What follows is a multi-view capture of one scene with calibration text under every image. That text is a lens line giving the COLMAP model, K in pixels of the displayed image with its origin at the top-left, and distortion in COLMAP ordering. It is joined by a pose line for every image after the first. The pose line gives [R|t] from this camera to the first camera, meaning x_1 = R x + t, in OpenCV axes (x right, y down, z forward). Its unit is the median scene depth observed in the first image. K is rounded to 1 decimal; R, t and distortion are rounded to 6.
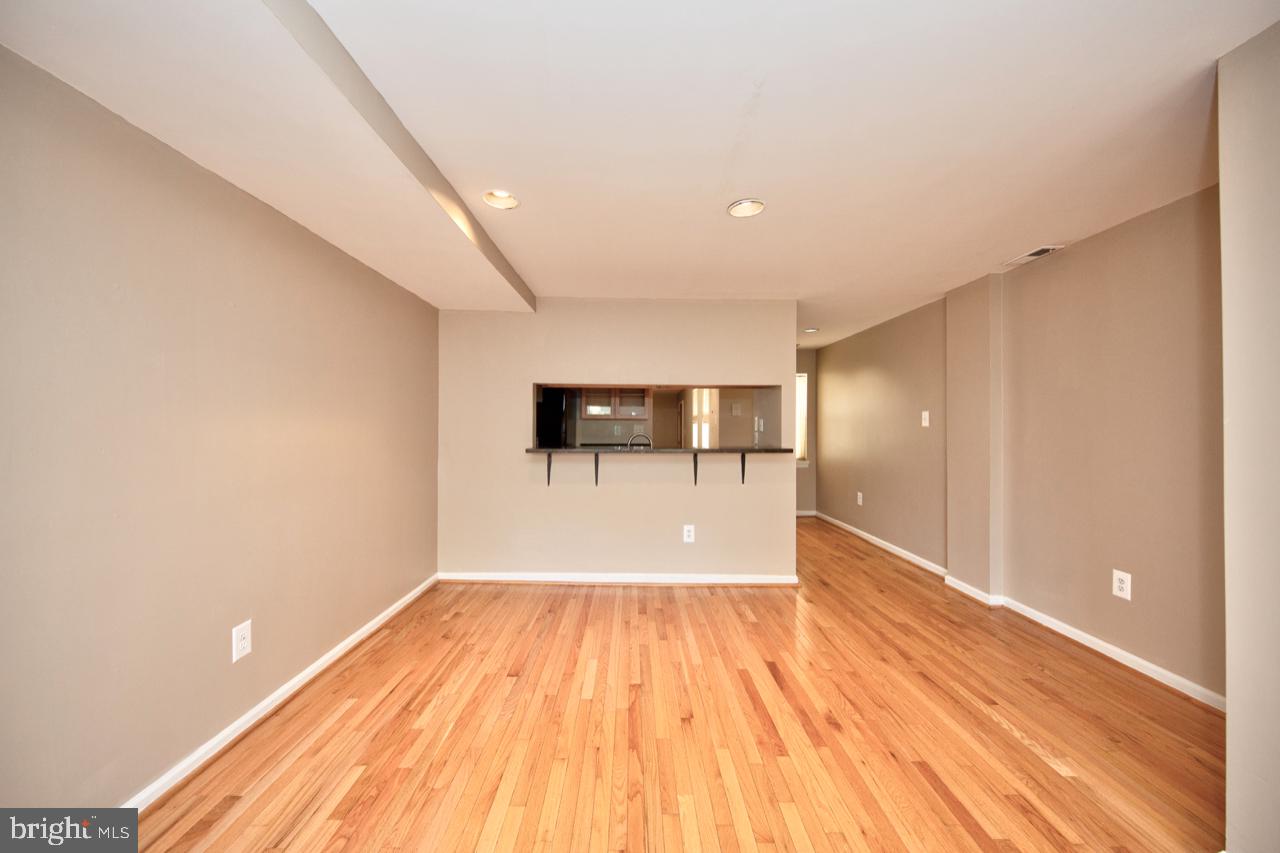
lens RADIAL K [[446.8, 0, 633.4], [0, 446.8, 421.9], [0, 0, 1]] dist [0.000592, -0.000044]
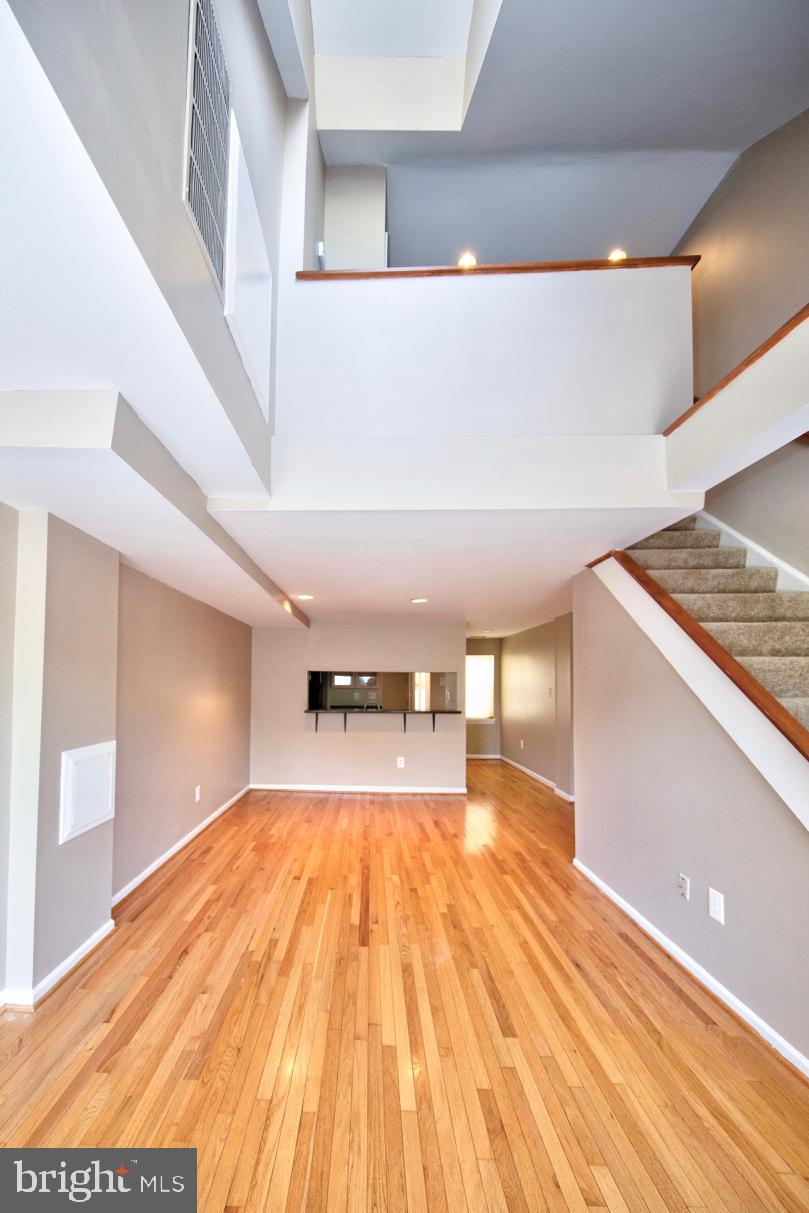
lens RADIAL K [[447.2, 0, 355.4], [0, 447.2, 669.7], [0, 0, 1]] dist [0.012018, -0.008913]
pose [[0.999407, 0.002874, -0.034310, 0.015226], [-0.003623, 0.999756, -0.021790, -0.066515], [0.034239, 0.021901, 0.999174, -0.802478]]
